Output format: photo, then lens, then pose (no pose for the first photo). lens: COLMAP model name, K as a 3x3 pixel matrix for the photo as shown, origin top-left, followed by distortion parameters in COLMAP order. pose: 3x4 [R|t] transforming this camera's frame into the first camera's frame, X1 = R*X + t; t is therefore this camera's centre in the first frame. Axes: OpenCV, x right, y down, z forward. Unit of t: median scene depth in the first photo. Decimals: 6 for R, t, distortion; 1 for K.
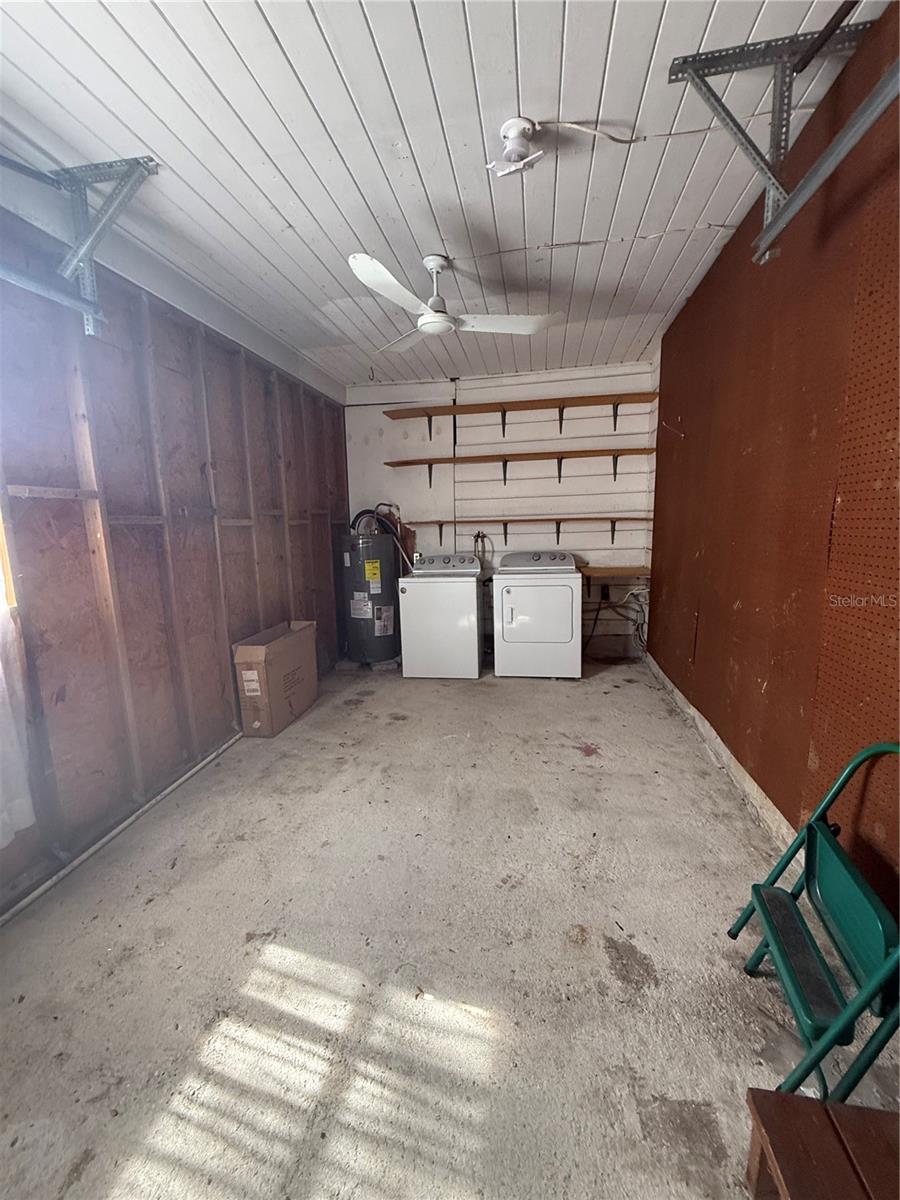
lens RADIAL K [[477.9, 0, 450.0], [0, 477.9, 600.0], [0, 0, 1]] dist [-0.000300, 0.000096]
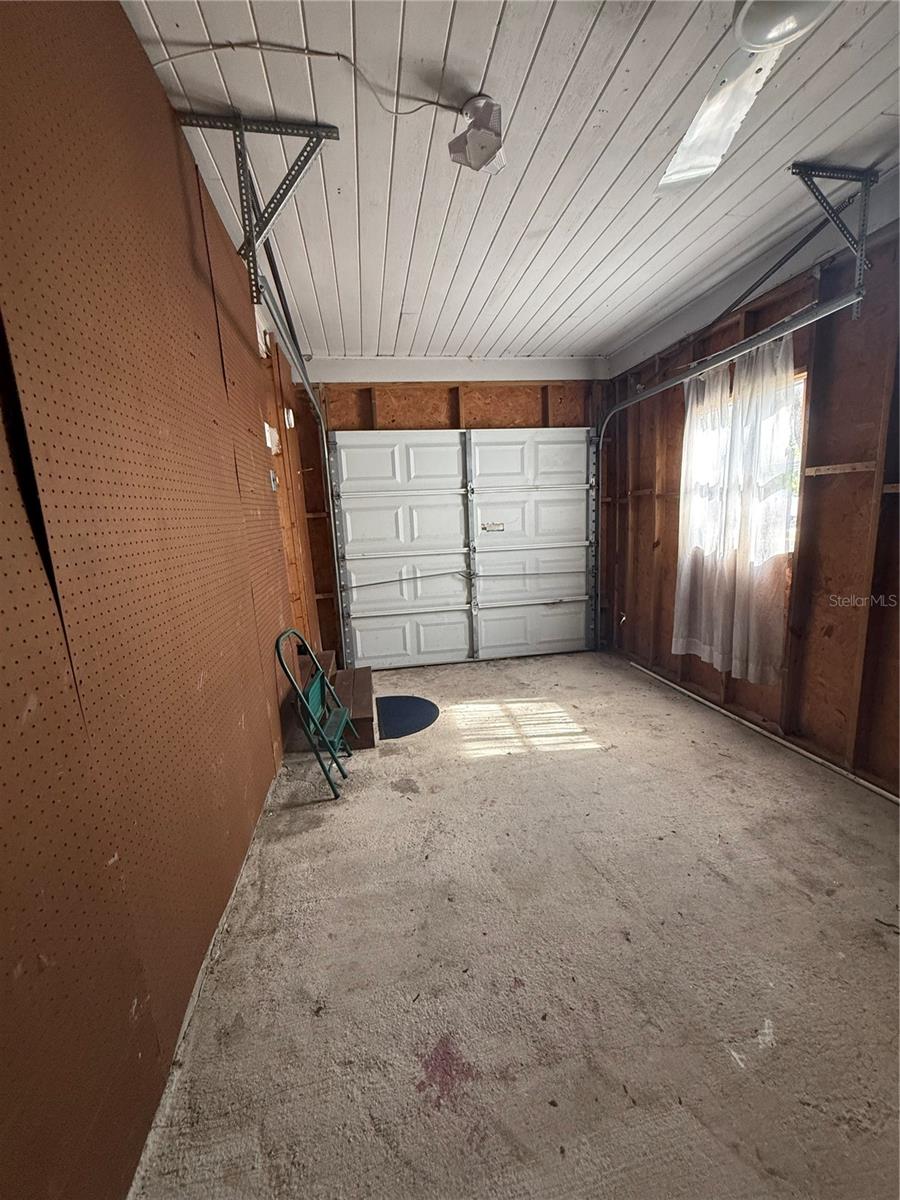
lens RADIAL K [[477.9, 0, 450.0], [0, 477.9, 600.0], [0, 0, 1]] dist [-0.000300, 0.000096]
pose [[-0.936221, 0.127374, -0.327516, 0.664538], [0.009914, 0.941202, 0.337700, -0.405245], [0.351273, 0.312915, -0.882435, 2.230087]]
